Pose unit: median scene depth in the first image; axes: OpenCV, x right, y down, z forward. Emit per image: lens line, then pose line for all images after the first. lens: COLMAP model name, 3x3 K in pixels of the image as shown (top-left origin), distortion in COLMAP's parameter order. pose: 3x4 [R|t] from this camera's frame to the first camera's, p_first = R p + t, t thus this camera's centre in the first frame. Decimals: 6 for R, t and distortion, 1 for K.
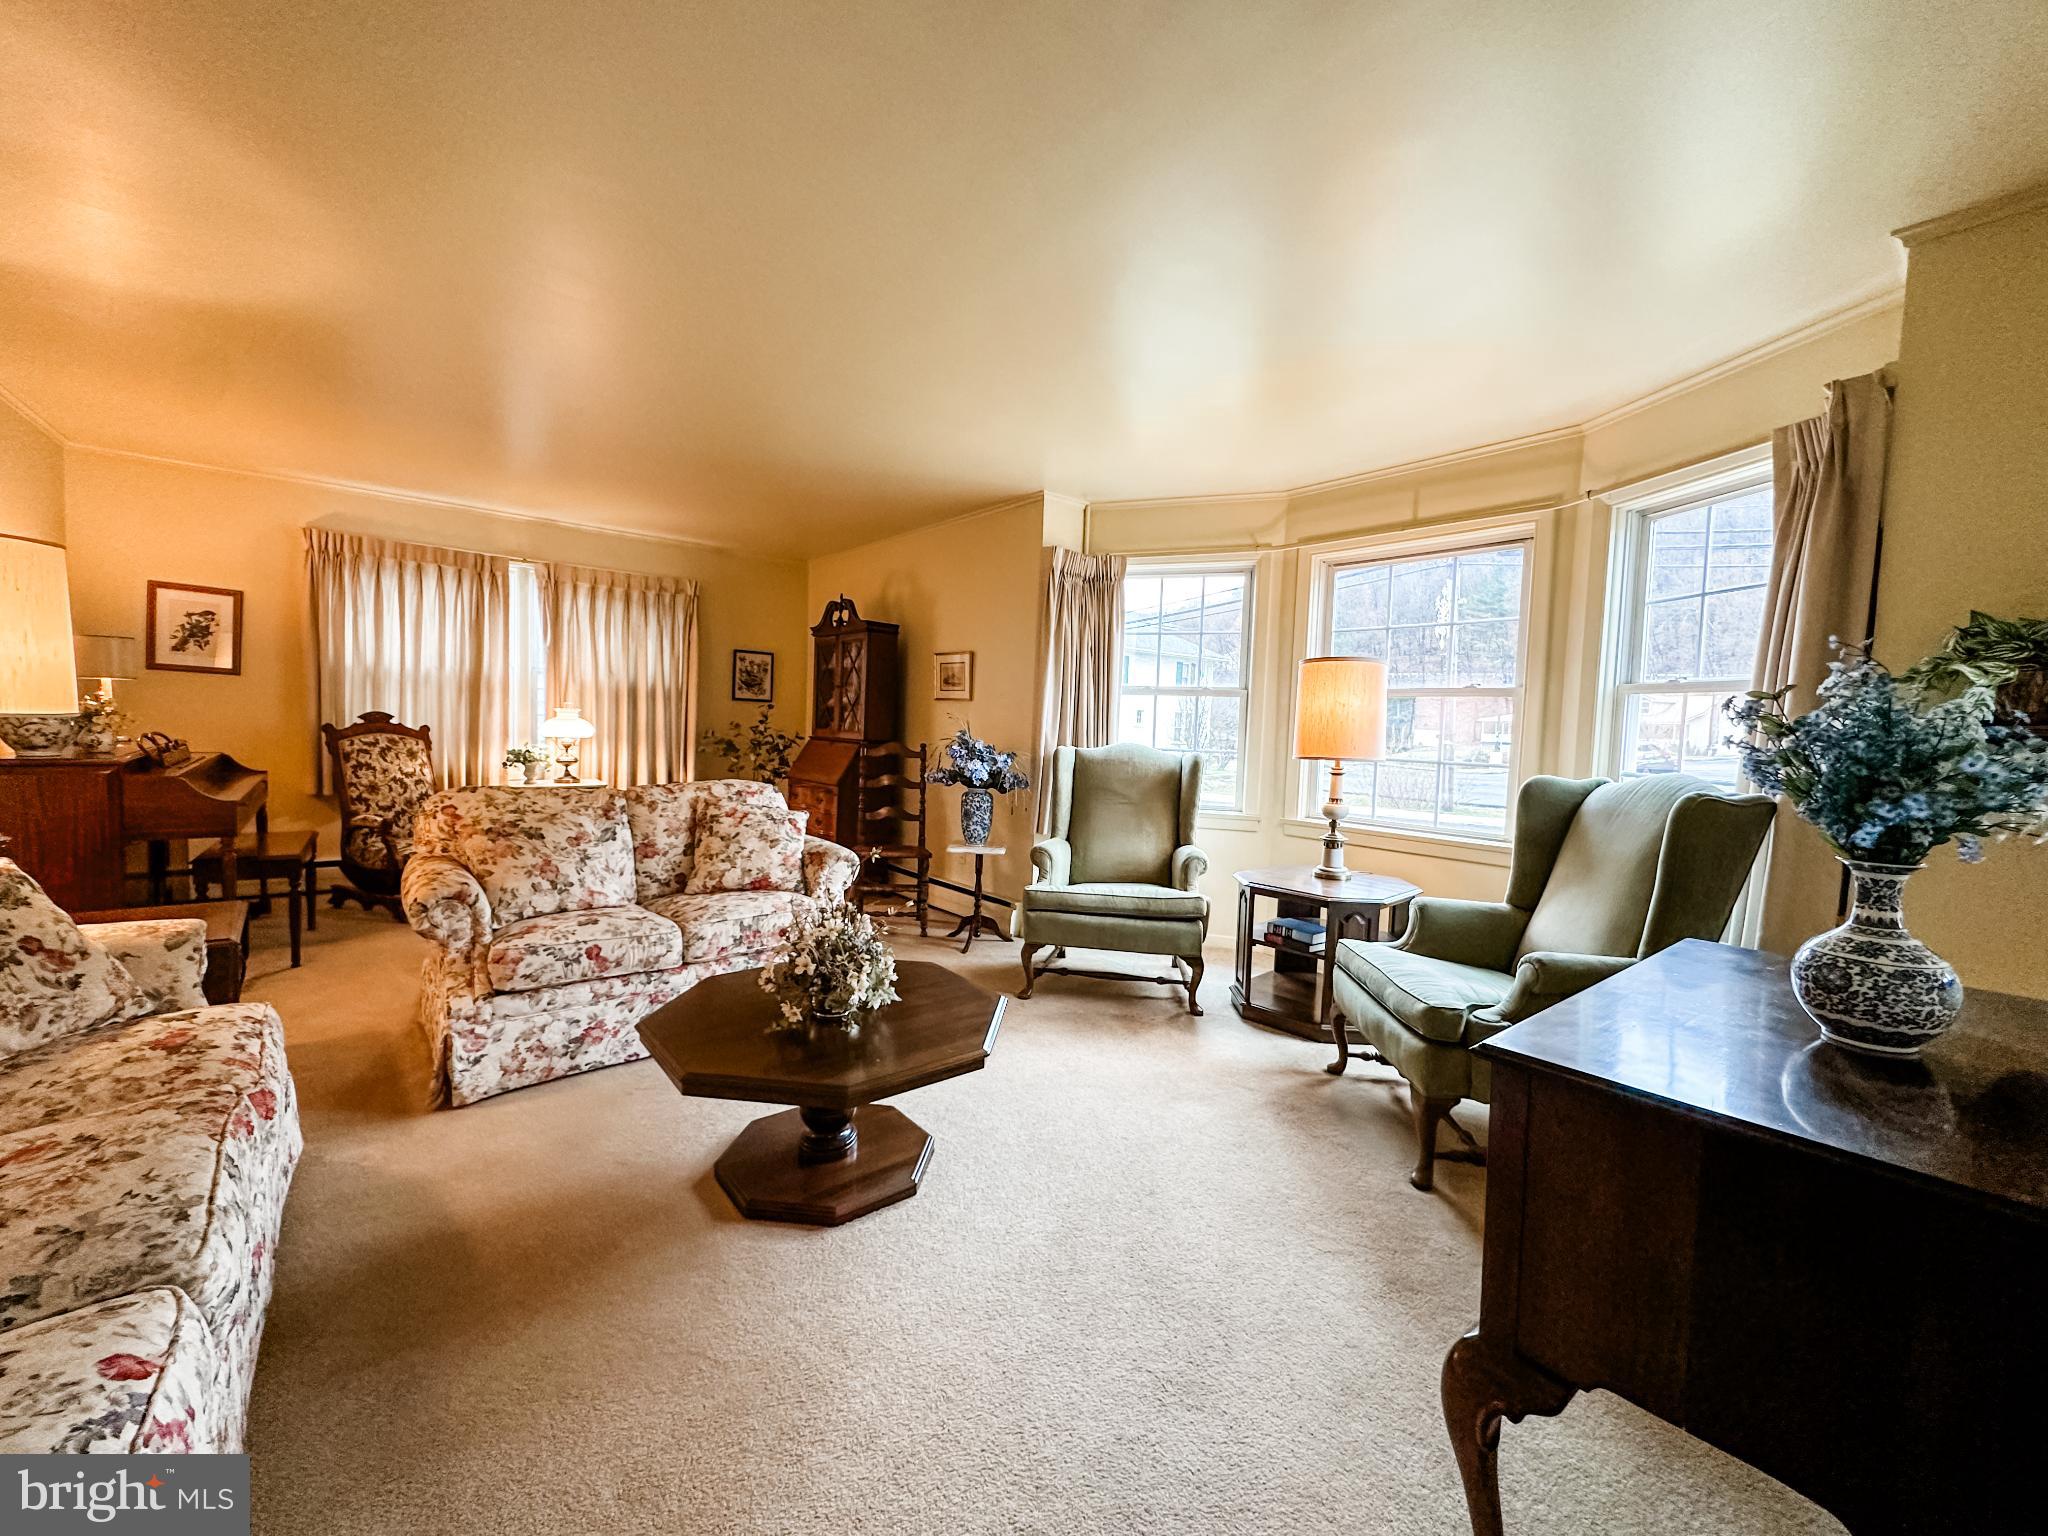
lens RADIAL K [[815.9, 0, 1025.9], [0, 815.9, 764.2], [0, 0, 1]] dist [-0.002413, 0.000226]
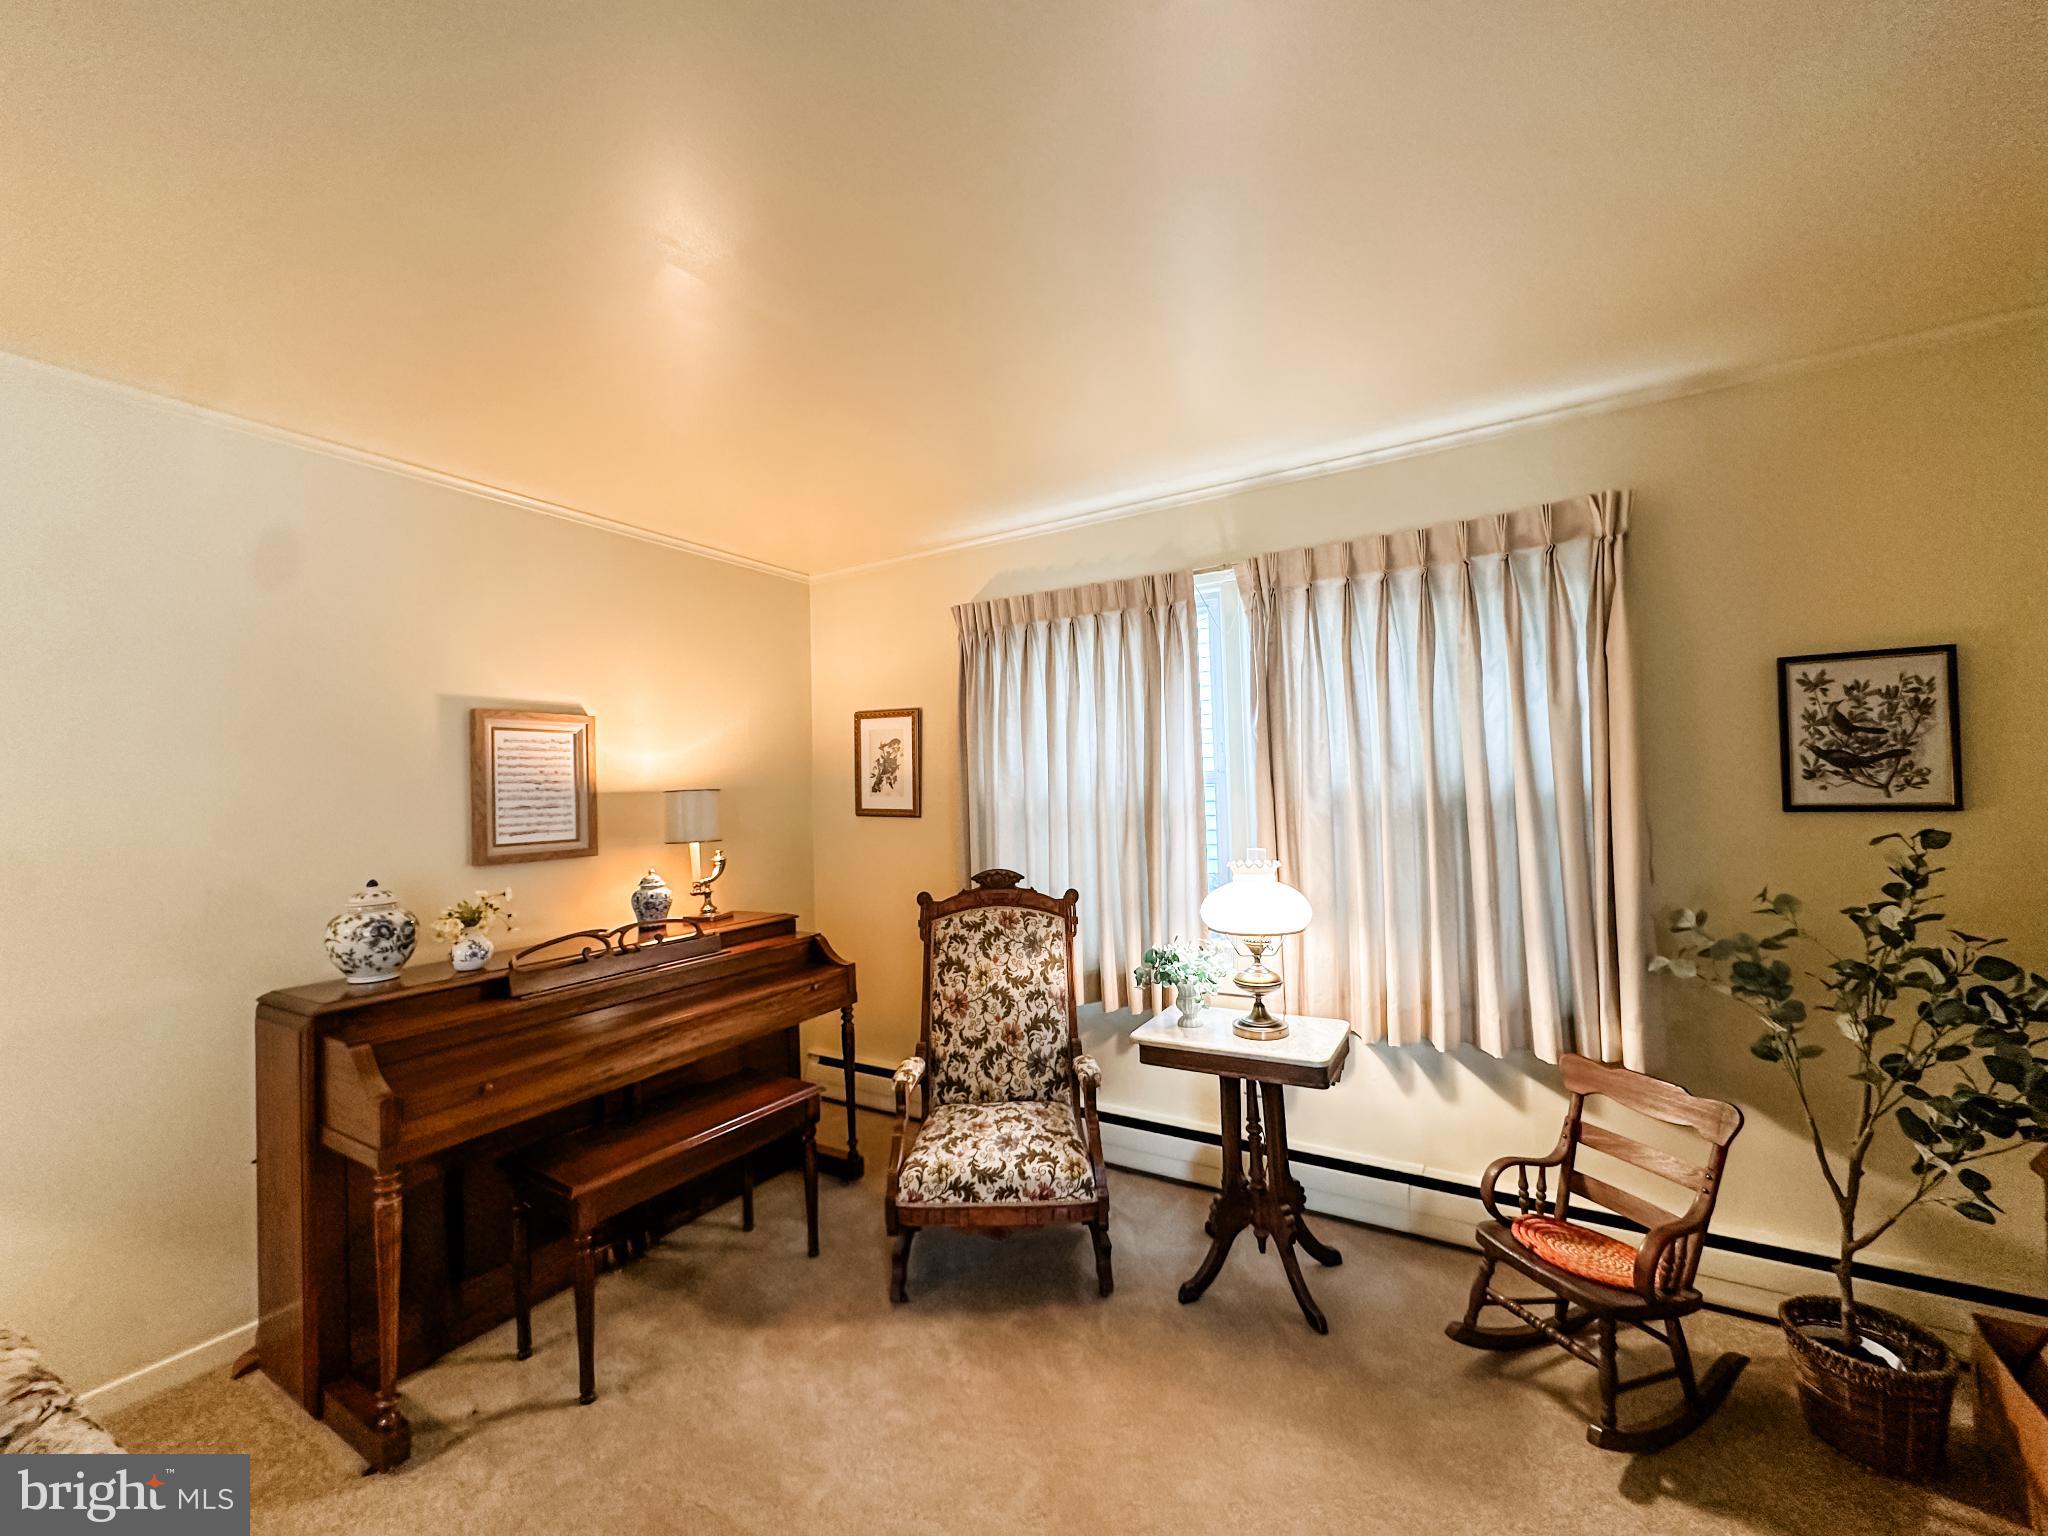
lens RADIAL K [[815.9, 0, 1025.9], [0, 815.9, 764.2], [0, 0, 1]] dist [-0.002413, 0.000226]
pose [[0.329395, -0.078659, -0.940910, -0.193562], [-0.006603, 0.996308, -0.085601, -0.086789], [0.944169, 0.034410, 0.327659, 0.774435]]
